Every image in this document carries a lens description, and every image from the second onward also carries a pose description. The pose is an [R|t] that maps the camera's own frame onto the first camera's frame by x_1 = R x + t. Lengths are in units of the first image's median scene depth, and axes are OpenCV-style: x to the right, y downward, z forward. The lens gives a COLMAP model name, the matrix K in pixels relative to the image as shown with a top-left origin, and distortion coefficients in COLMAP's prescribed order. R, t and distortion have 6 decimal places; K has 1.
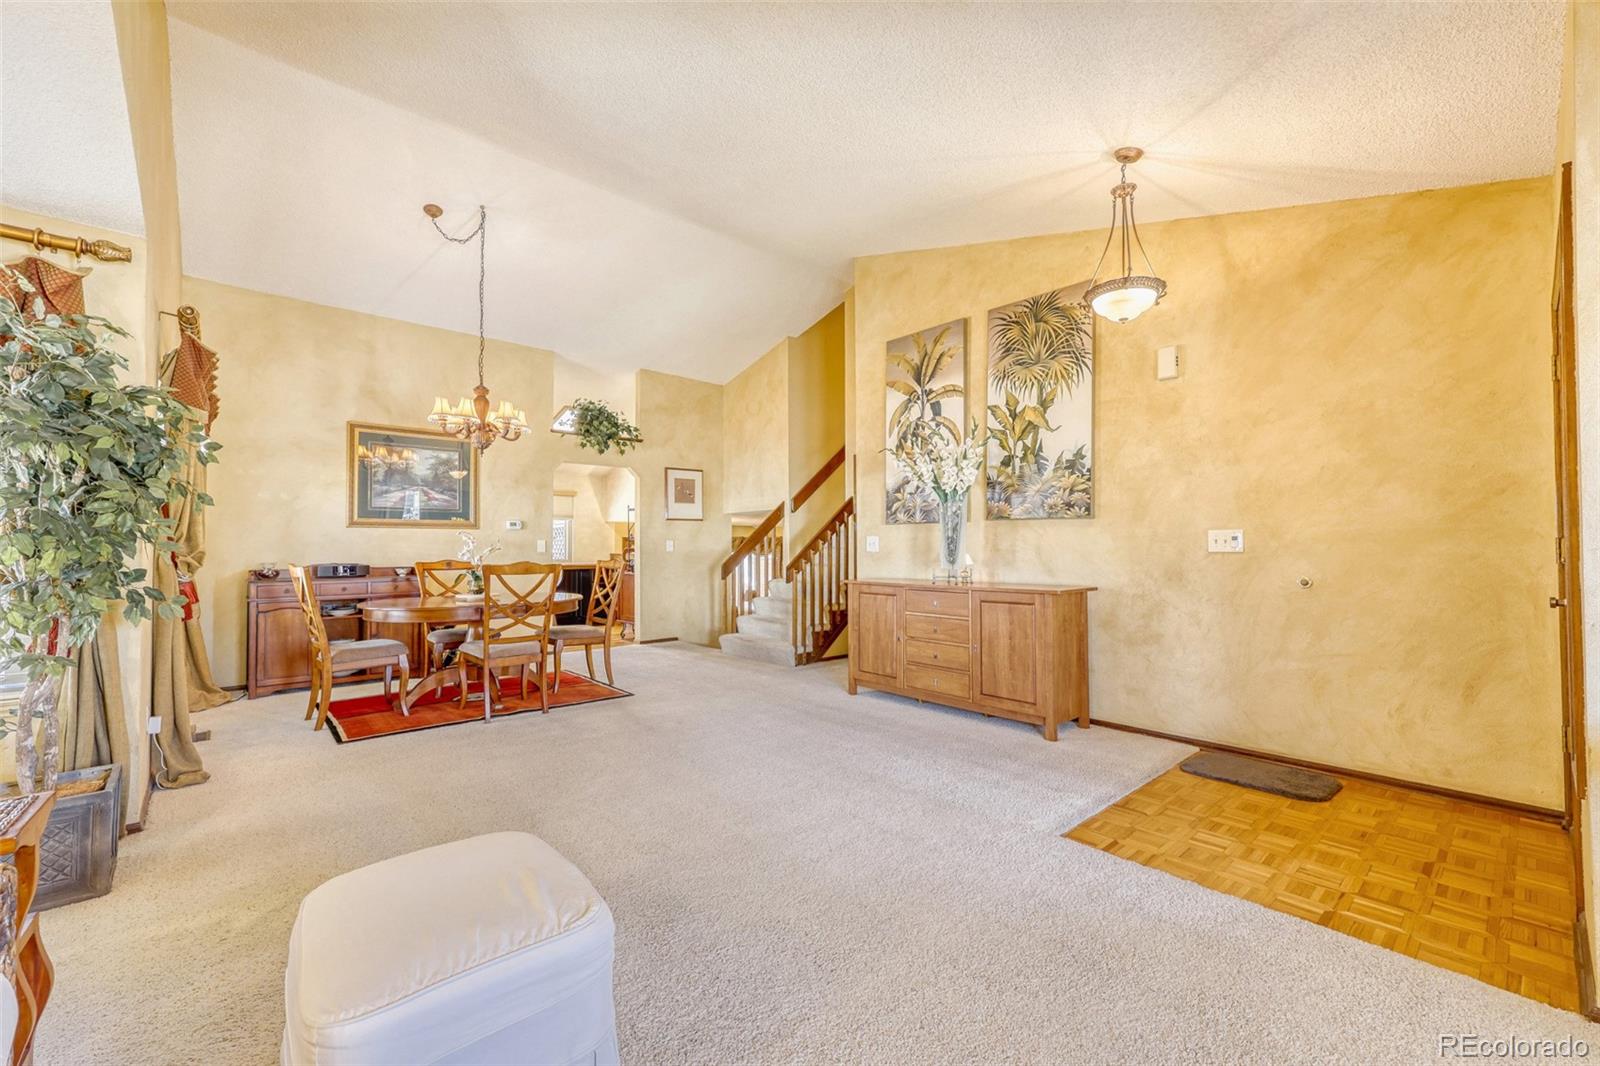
lens RADIAL K [[650.3, 0, 799.1], [0, 650.3, 531.6], [0, 0, 1]] dist [0.011666, -0.000927]
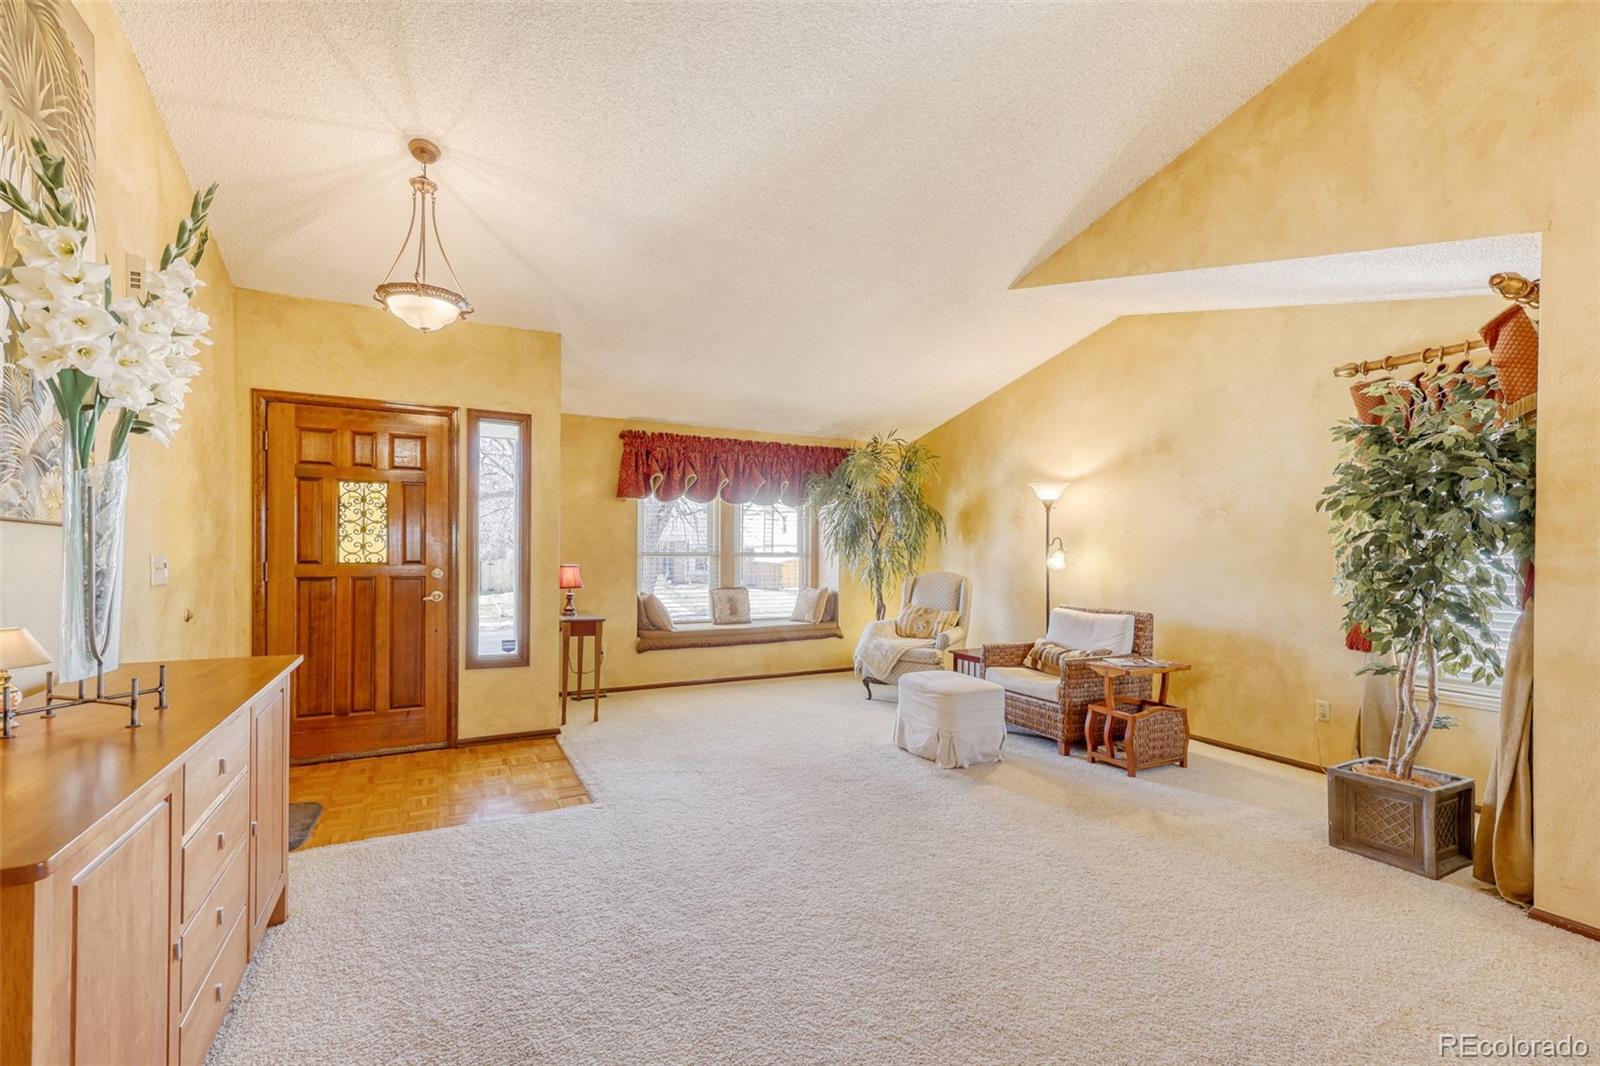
lens RADIAL K [[694.4, 0, 777.8], [0, 694.4, 551.6], [0, 0, 1]] dist [0.007359, 0.000423]
pose [[-0.966245, -0.005322, 0.257570, -0.170138], [-0.011176, 0.999711, -0.021270, 0.003044], [-0.257383, -0.023431, -0.966025, 1.319447]]
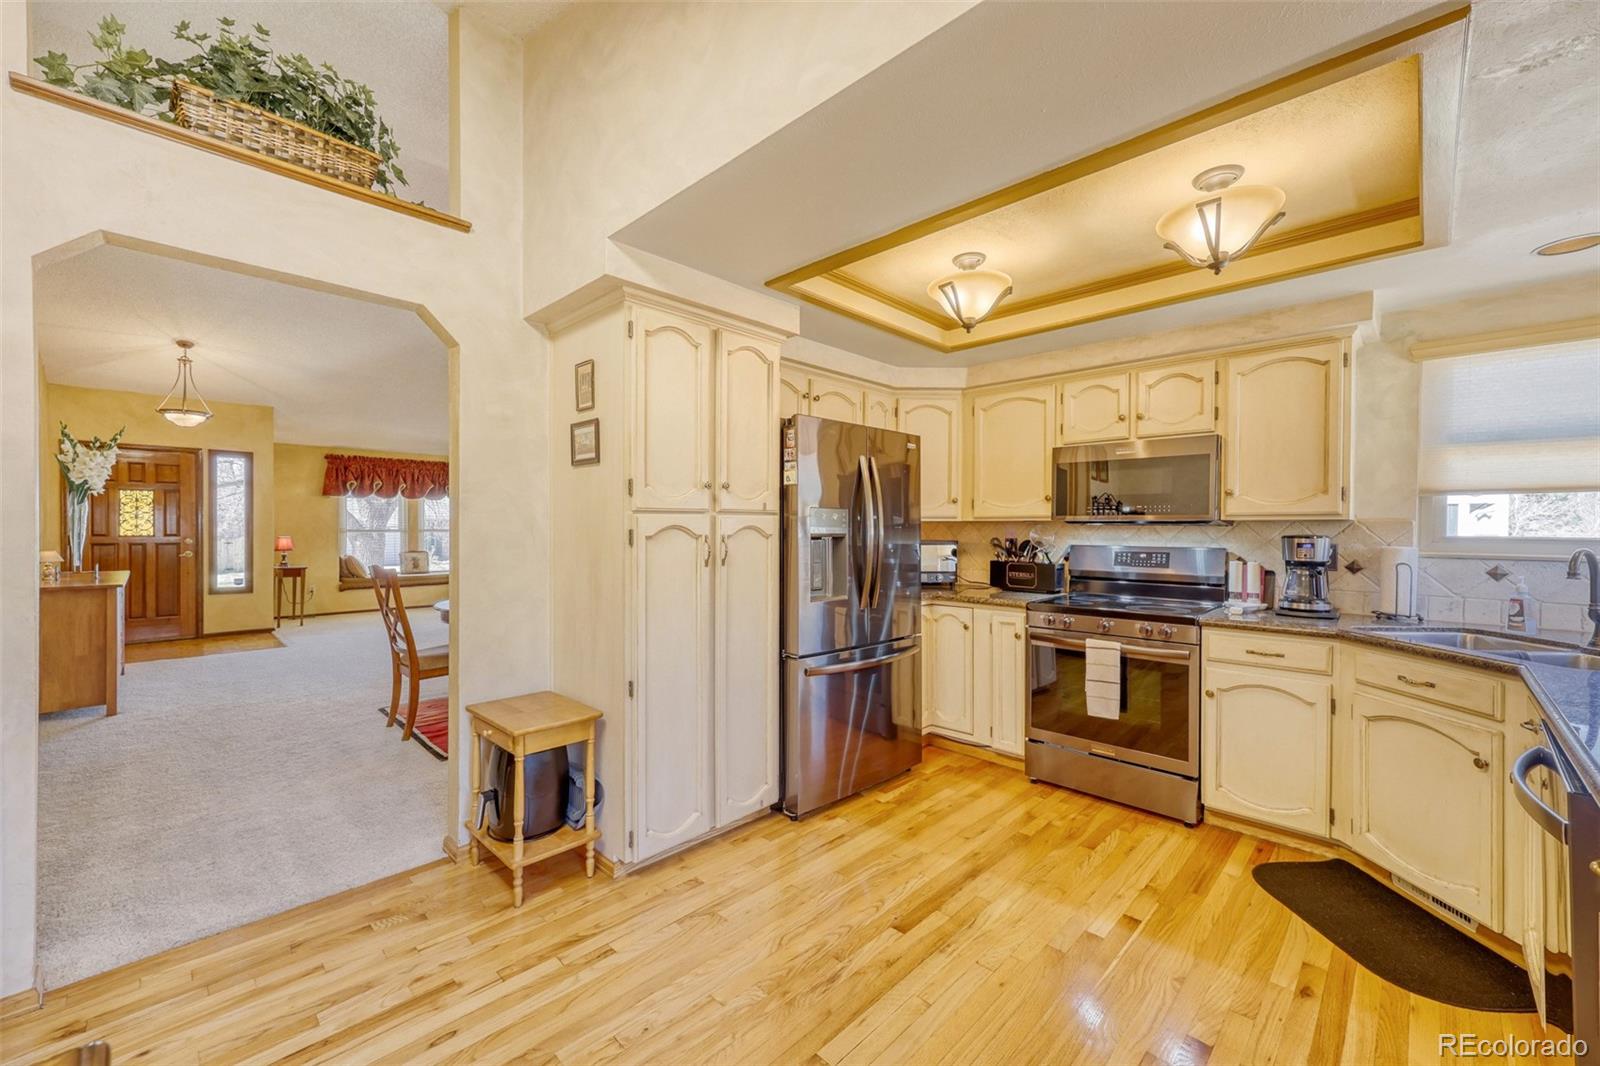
lens RADIAL K [[650.3, 0, 802.4], [0, 650.3, 529.6], [0, 0, 1]] dist [0.011666, -0.000927]
pose [[-0.997907, -0.002653, -0.064617, -0.908761], [-0.001375, 0.999803, -0.019826, 0.019777], [0.064657, -0.019695, -0.997713, 2.268438]]
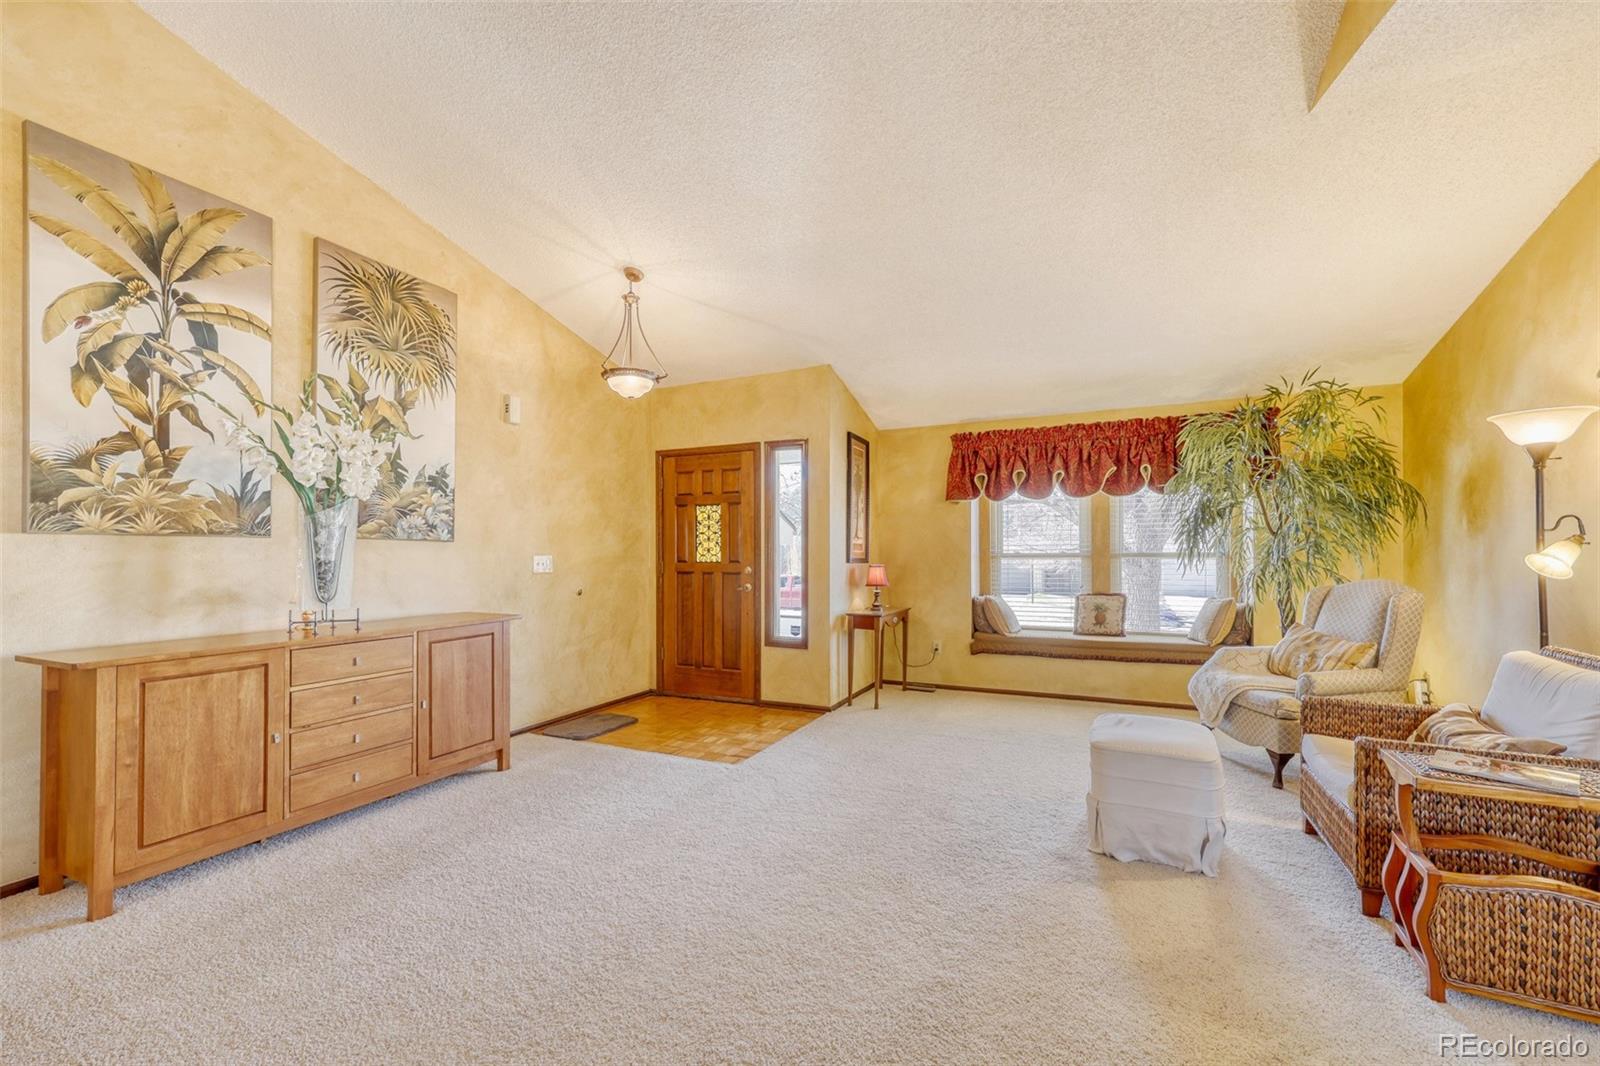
lens RADIAL K [[650.3, 0, 805.7], [0, 650.3, 547.2], [0, 0, 1]] dist [0.011666, -0.000927]
pose [[-0.395026, 0.012424, 0.918586, -0.614087], [-0.017979, 0.999612, -0.021252, -0.000946], [-0.918494, -0.024911, -0.394650, 0.864739]]
